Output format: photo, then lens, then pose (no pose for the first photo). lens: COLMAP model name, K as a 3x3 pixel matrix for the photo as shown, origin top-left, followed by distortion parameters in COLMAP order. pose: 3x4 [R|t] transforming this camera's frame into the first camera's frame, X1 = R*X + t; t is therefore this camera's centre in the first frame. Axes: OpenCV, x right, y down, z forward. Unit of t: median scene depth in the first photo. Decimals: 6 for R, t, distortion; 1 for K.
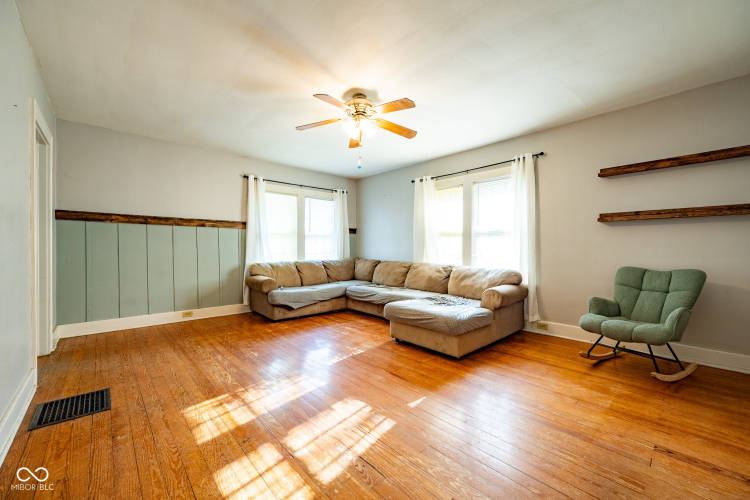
lens RADIAL K [[297.4, 0, 377.4], [0, 297.4, 245.4], [0, 0, 1]] dist [0.000998, -0.000038]
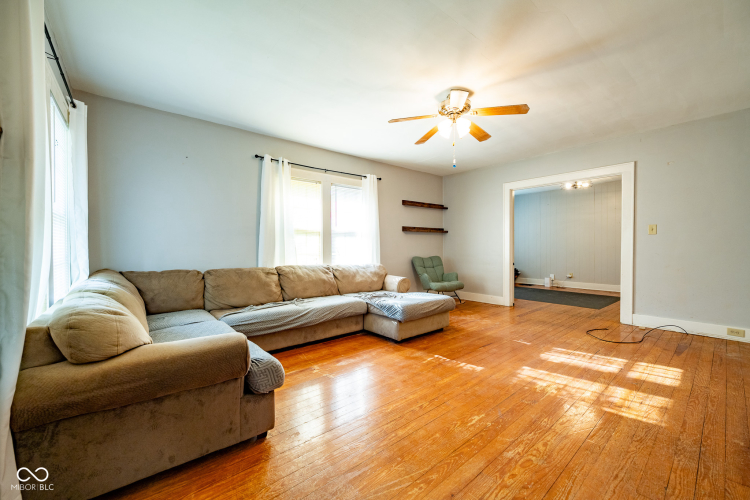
lens RADIAL K [[297.4, 0, 375.6], [0, 297.4, 246.4], [0, 0, 1]] dist [0.000998, -0.000038]
pose [[0.049003, -0.002512, 0.998795, -1.539914], [-0.005489, 0.999981, 0.002784, 0.005887], [-0.998784, -0.005619, 0.048989, 1.746156]]
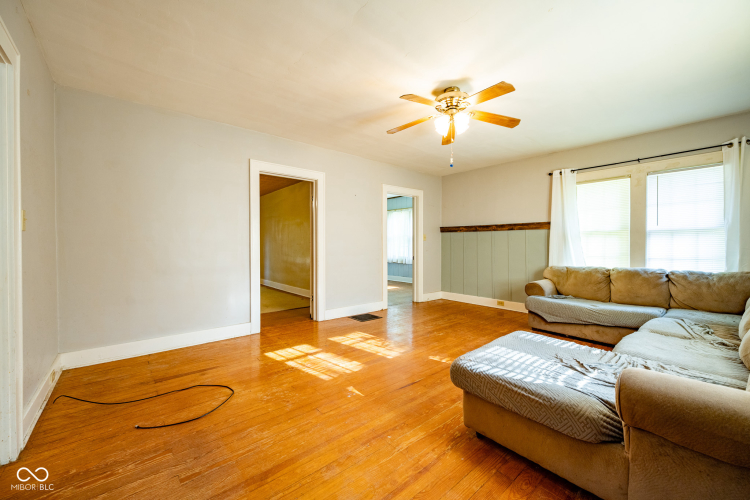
lens RADIAL K [[297.4, 0, 375.8], [0, 297.4, 246.8], [0, 0, 1]] dist [0.000998, -0.000038]
pose [[-0.037784, 0.006702, -0.999263, 1.268158], [0.010491, 0.999925, 0.006310, -0.025609], [0.999231, -0.010245, -0.037852, 1.144239]]
